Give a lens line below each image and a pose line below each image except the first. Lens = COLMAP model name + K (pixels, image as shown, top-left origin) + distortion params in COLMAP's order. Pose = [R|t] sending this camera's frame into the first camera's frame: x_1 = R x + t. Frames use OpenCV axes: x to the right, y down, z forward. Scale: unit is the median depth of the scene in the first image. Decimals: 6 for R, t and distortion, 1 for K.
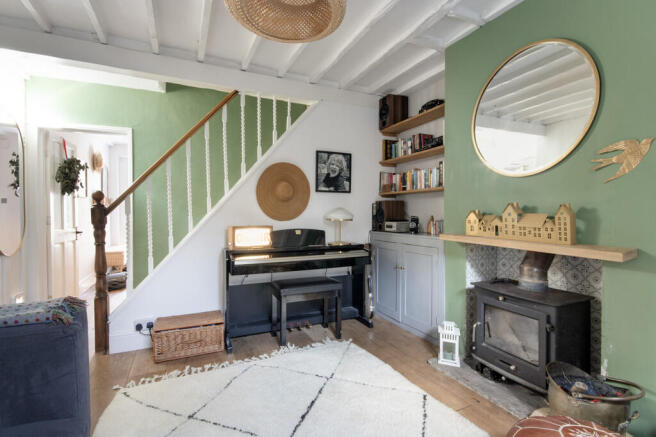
lens RADIAL K [[308.6, 0, 320.9], [0, 308.6, 221.5], [0, 0, 1]] dist [-0.000937, -0.002227]
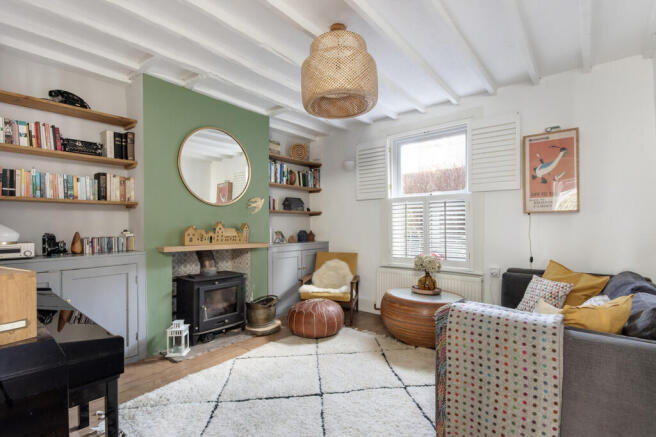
lens RADIAL K [[308.6, 0, 323.1], [0, 308.6, 220.2], [0, 0, 1]] dist [-0.000937, -0.002227]
pose [[-0.429932, 0.010438, 0.902801, -1.011281], [0.026916, 0.999637, 0.001260, -0.051333], [-0.902460, 0.024841, -0.430057, 1.130854]]
